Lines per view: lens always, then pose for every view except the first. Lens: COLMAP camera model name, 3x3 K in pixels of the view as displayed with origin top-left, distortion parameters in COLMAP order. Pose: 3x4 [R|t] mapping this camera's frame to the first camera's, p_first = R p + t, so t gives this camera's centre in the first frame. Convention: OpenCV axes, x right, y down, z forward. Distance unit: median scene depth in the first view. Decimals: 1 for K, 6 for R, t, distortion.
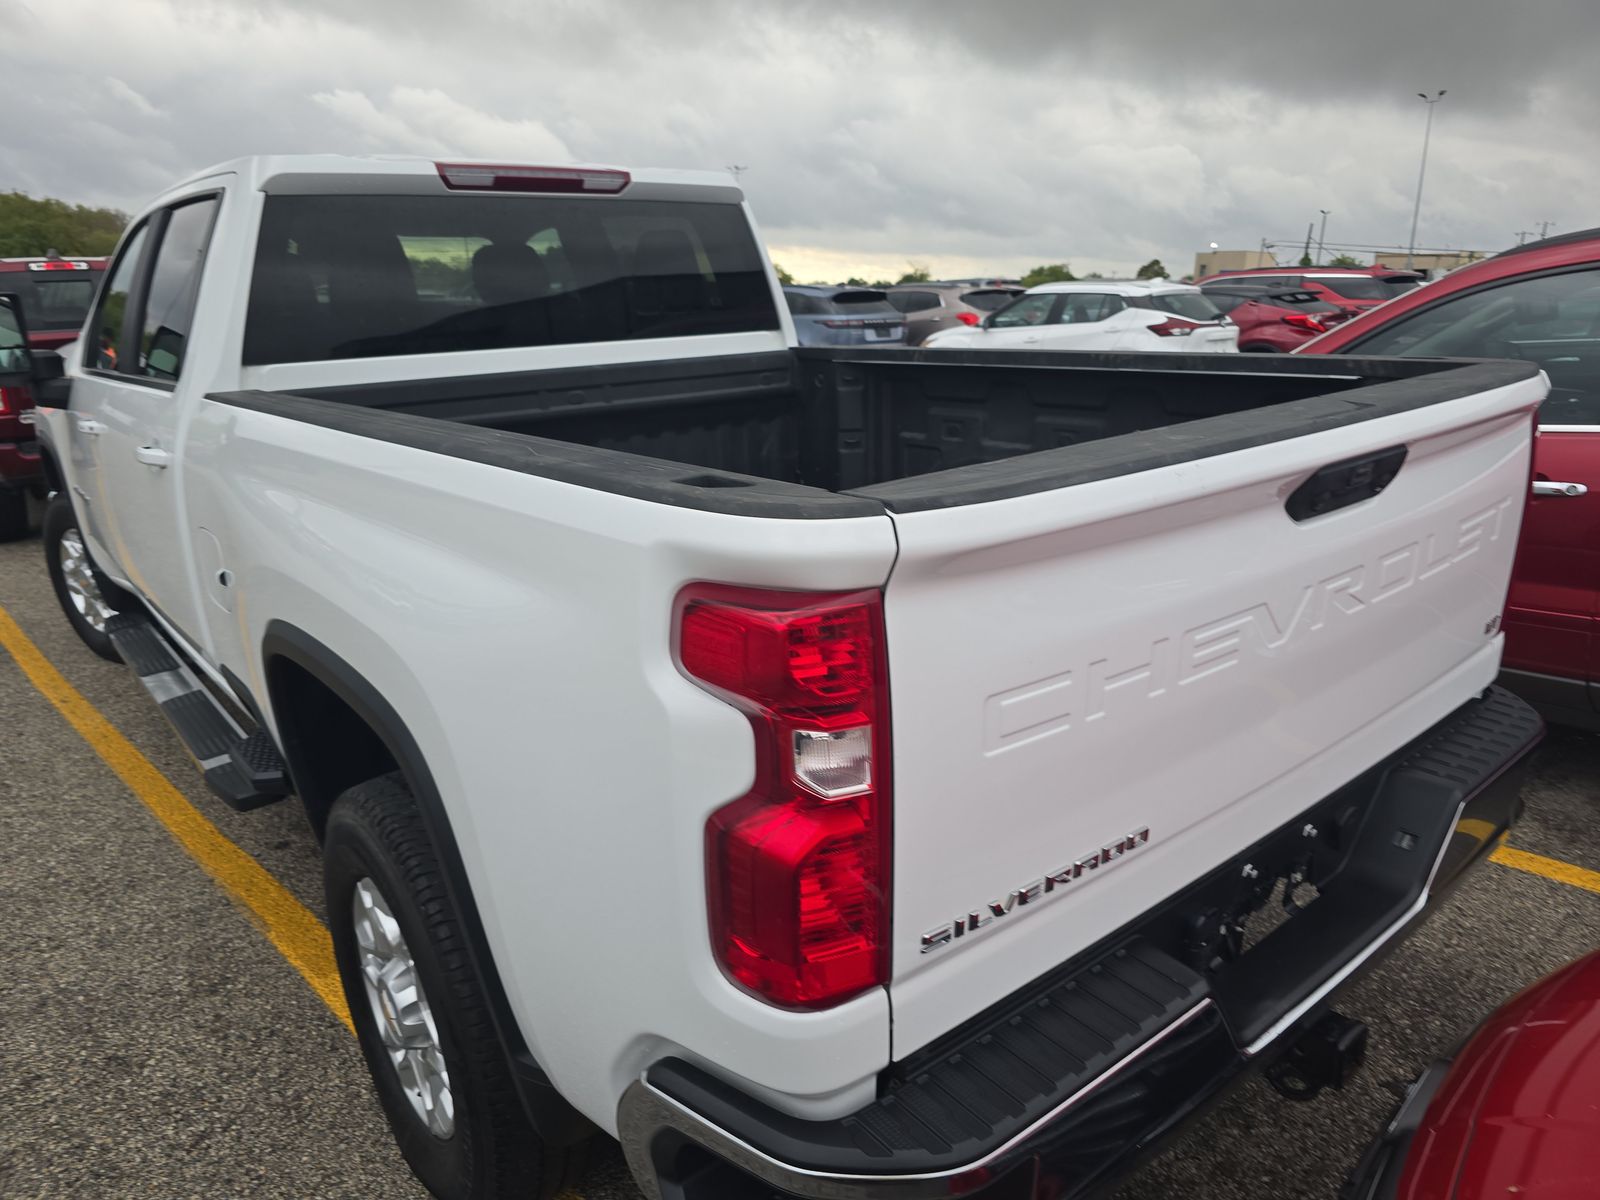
lens RADIAL K [[1117.0, 0, 804.9], [0, 1117.0, 589.4], [0, 0, 1]] dist [0.040596, -0.046558]
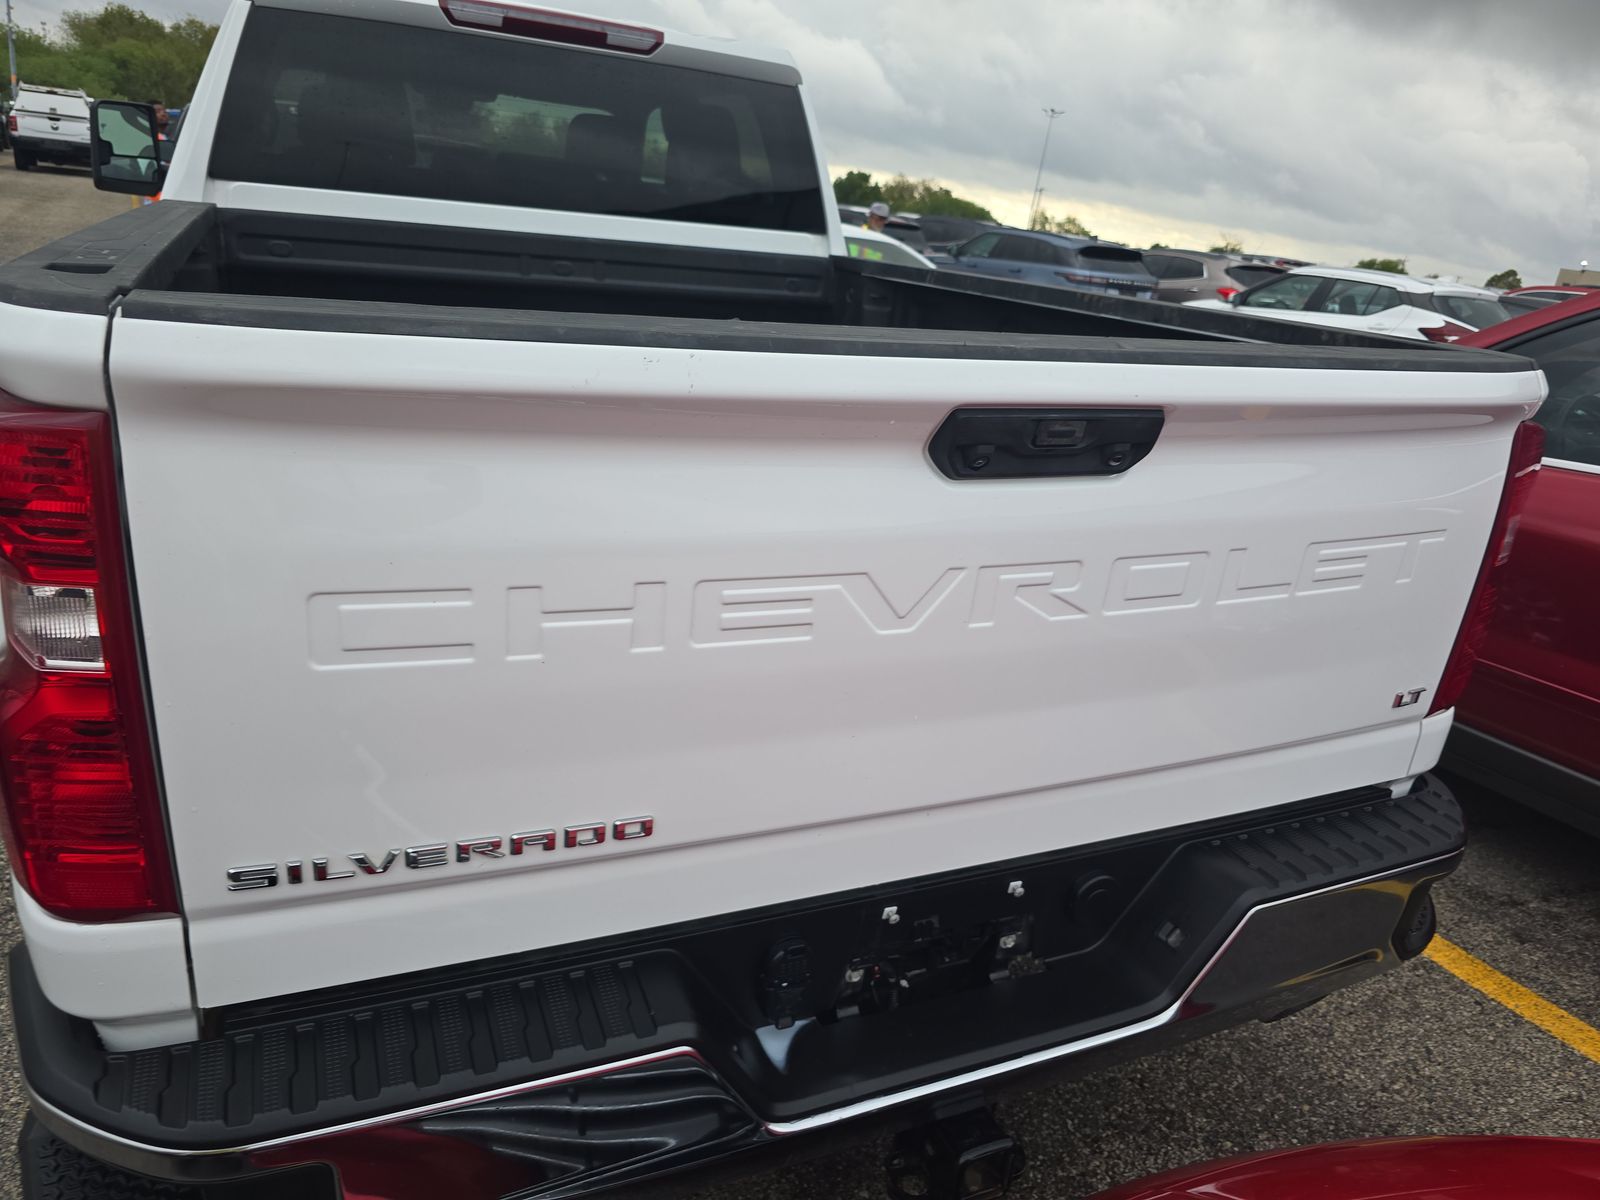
lens RADIAL K [[1117.0, 0, 804.9], [0, 1117.0, 589.4], [0, 0, 1]] dist [0.040596, -0.046558]
pose [[0.957008, 0.201411, -0.208731, 0.203561], [-0.191407, 0.979202, 0.067283, -0.007487], [0.217941, -0.024438, 0.975656, 0.097561]]
